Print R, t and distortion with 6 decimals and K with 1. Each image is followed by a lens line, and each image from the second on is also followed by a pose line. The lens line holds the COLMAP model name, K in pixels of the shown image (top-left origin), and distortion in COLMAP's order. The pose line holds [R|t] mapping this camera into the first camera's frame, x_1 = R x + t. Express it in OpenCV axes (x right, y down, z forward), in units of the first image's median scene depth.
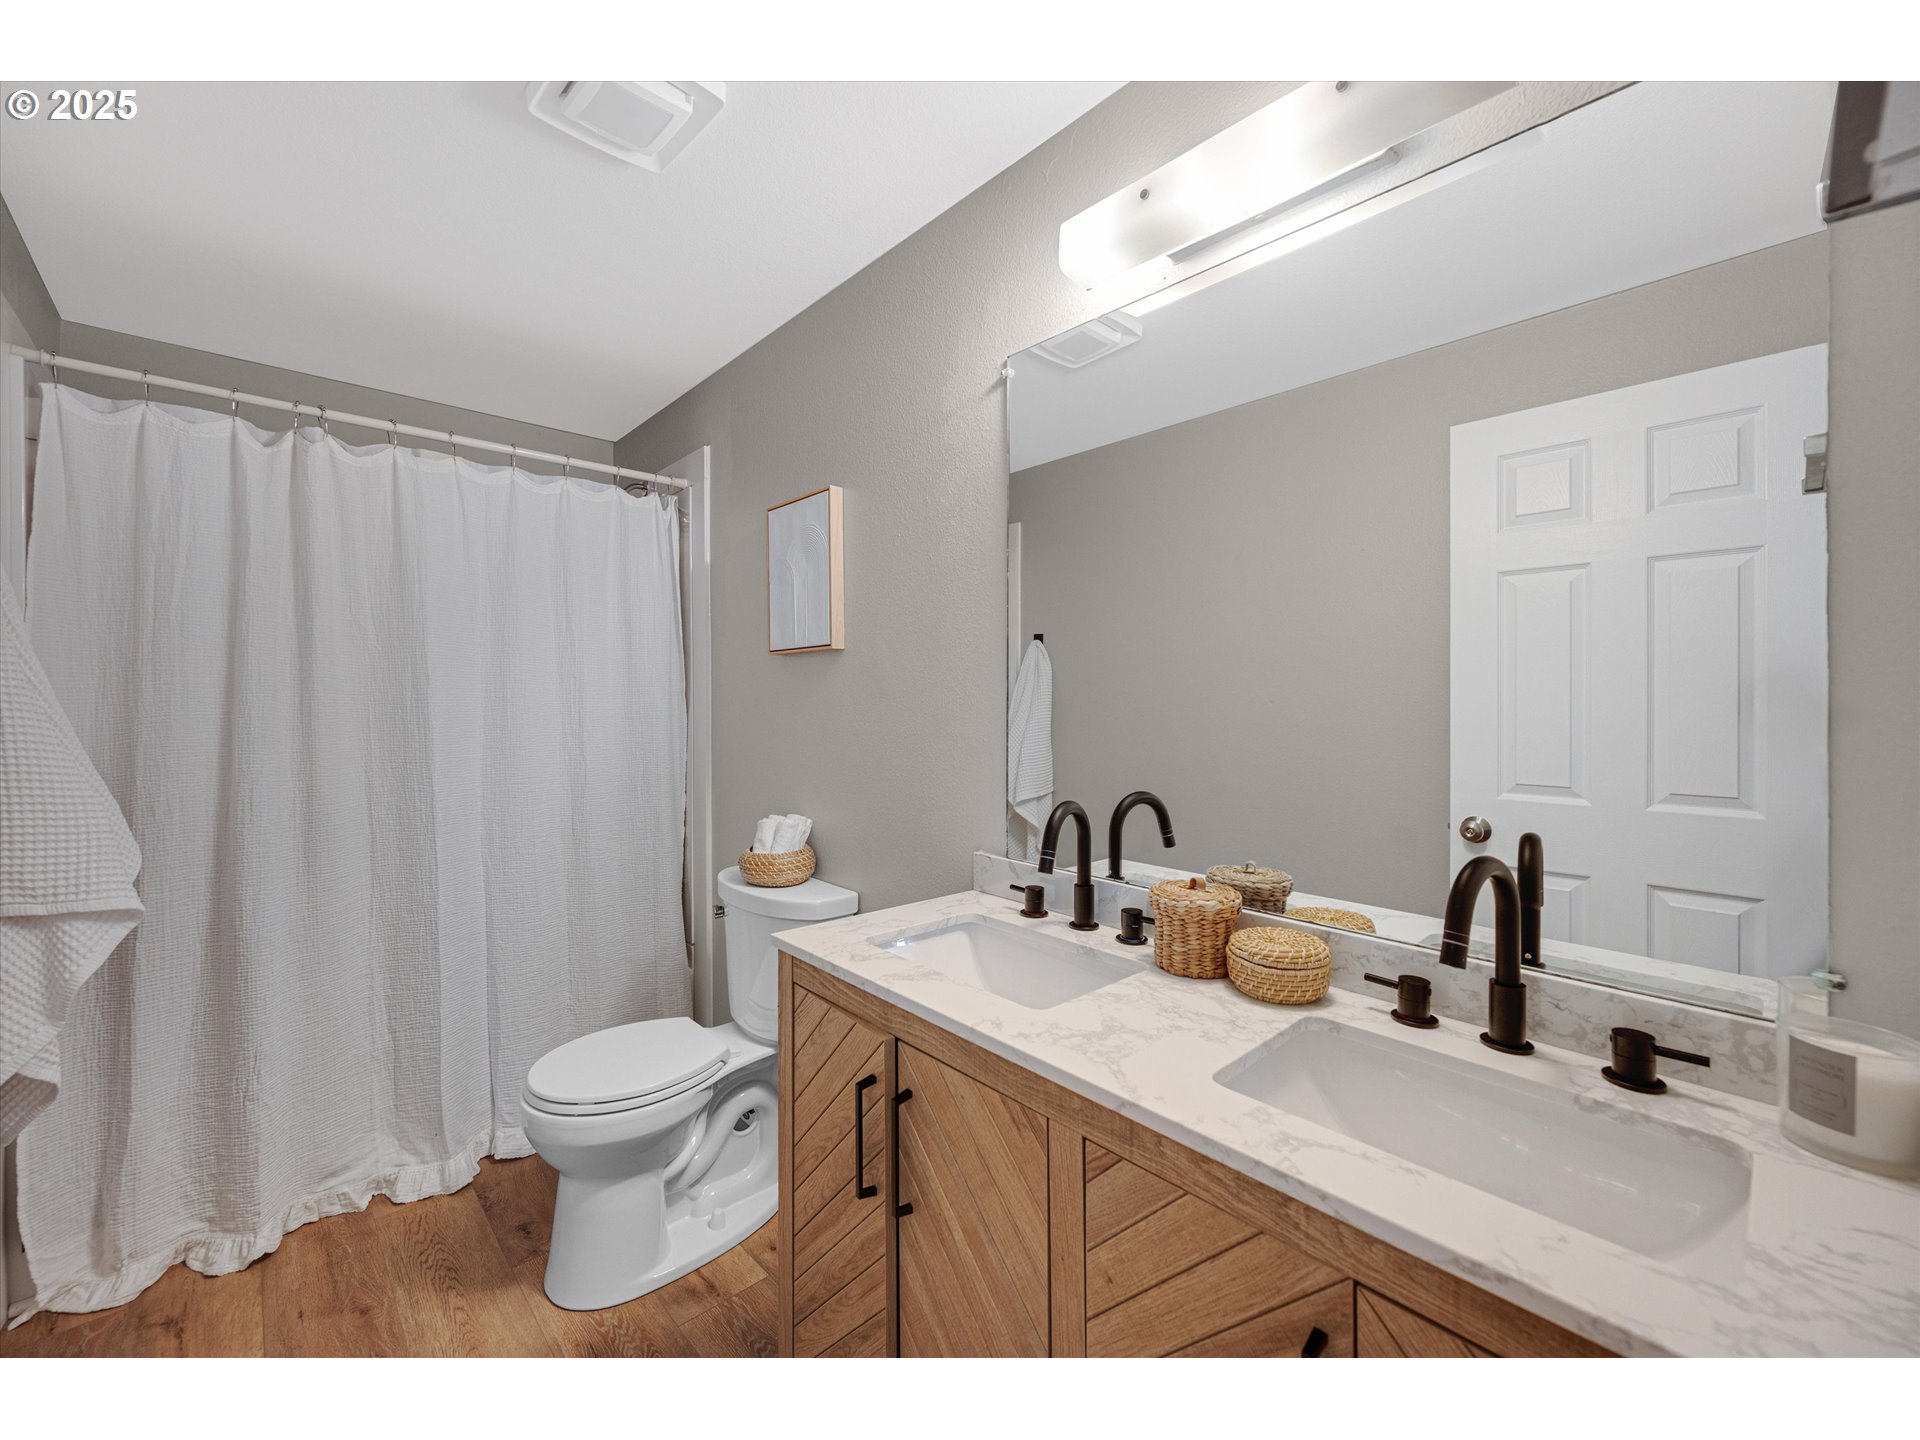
lens RADIAL K [[761.9, 0, 956.5], [0, 761.9, 712.1], [0, 0, 1]] dist [-0.000542, -0.000191]
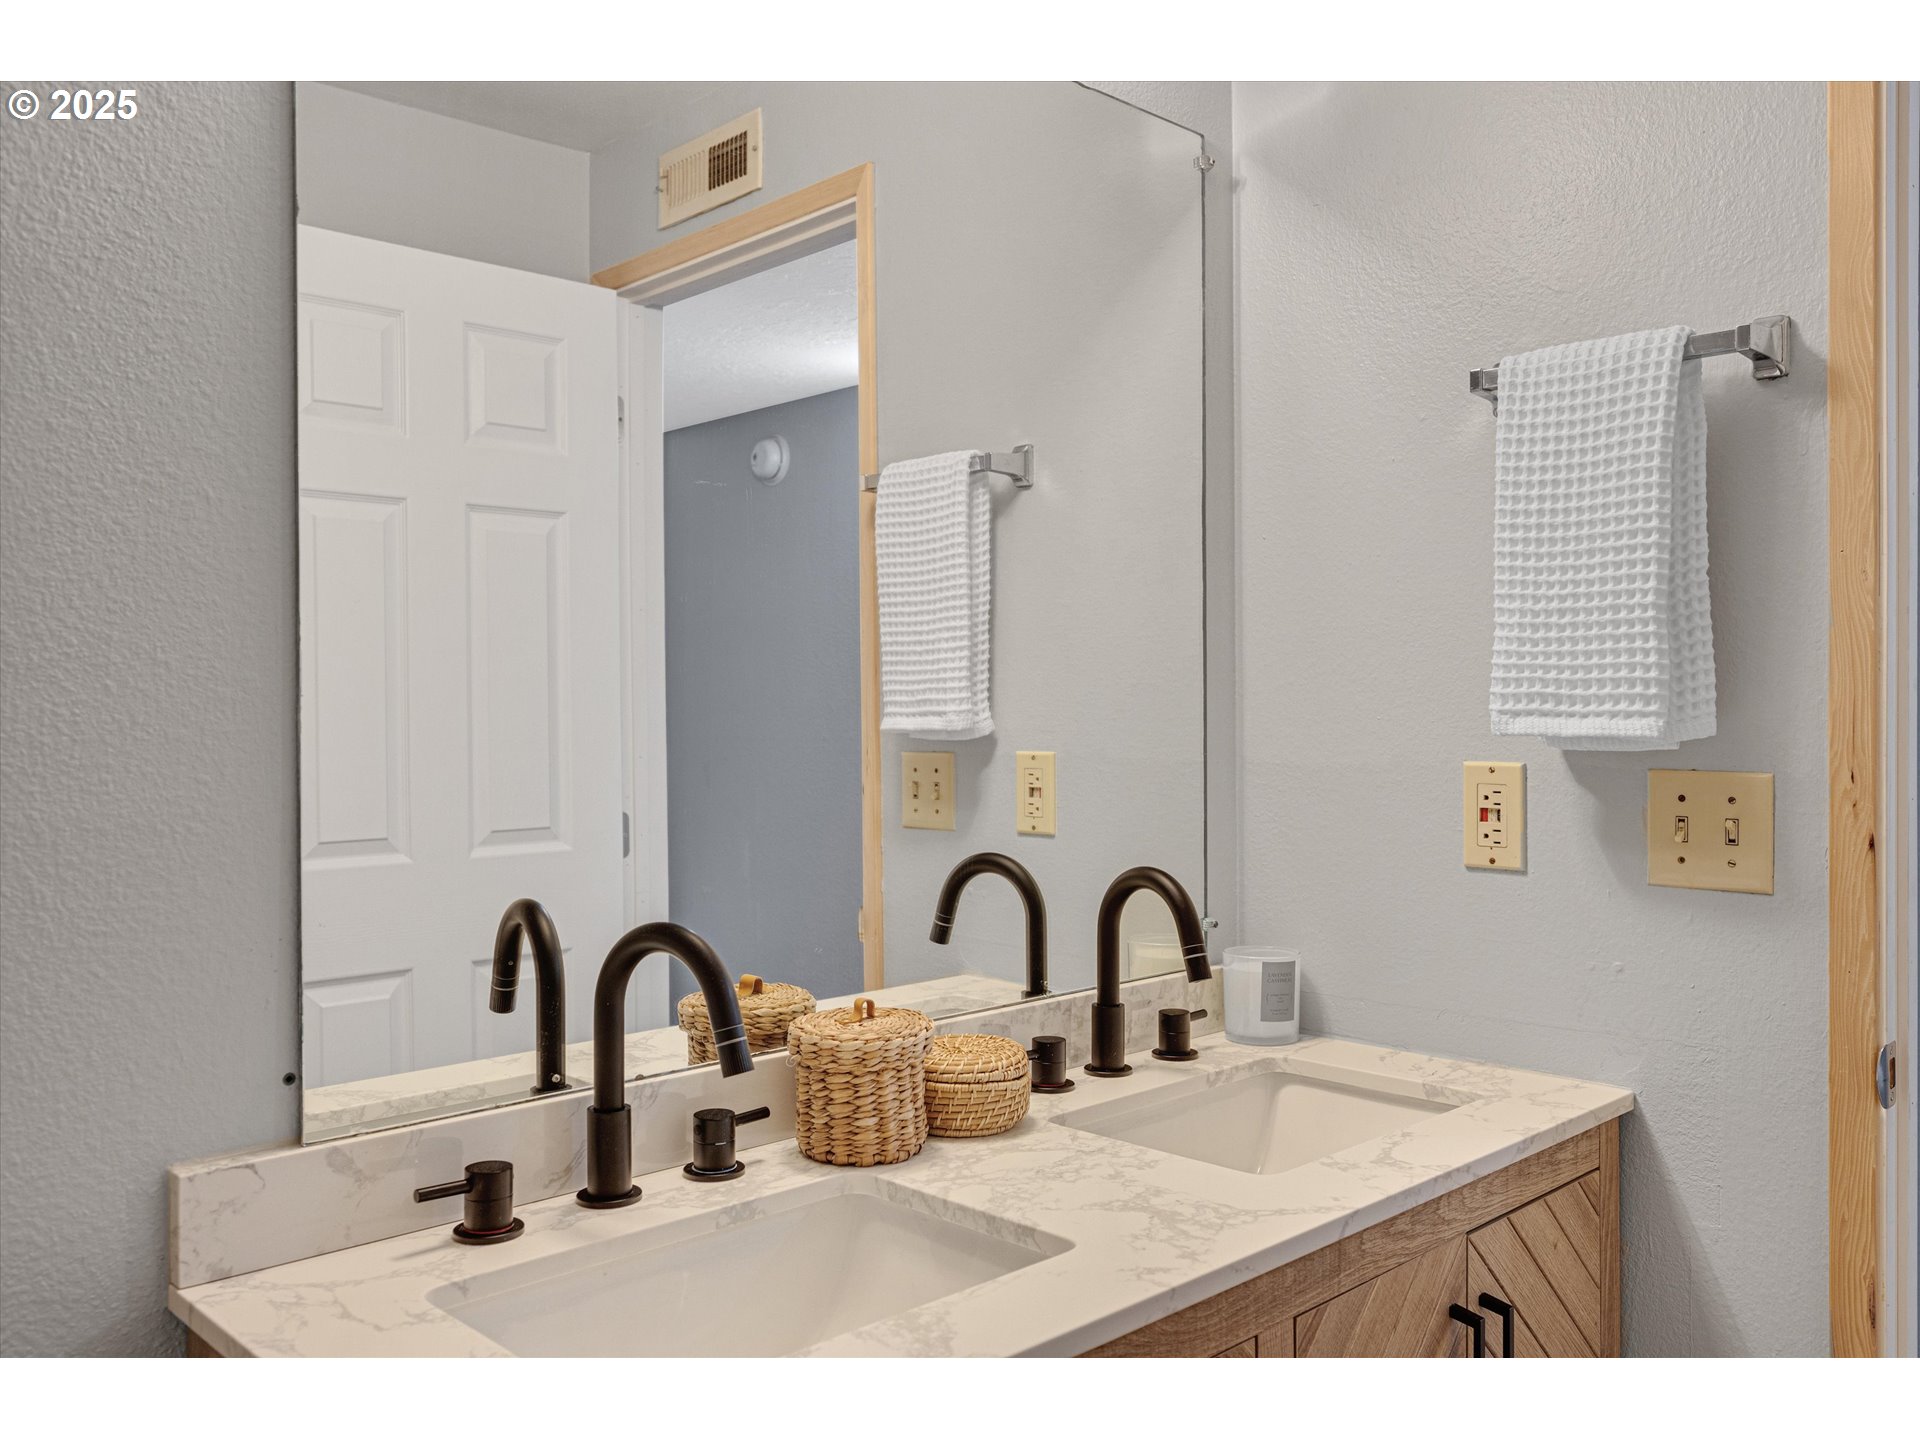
lens RADIAL K [[1484.7, 0, 960.0], [0, 1484.7, 720.0], [0, 0, 1]] dist [0.002282, 0.001004]
pose [[-0.003424, -0.014363, 0.999891, -1.086802], [0.021602, 0.999662, 0.014434, -0.024956], [-0.999761, 0.021649, -0.003112, 1.168192]]
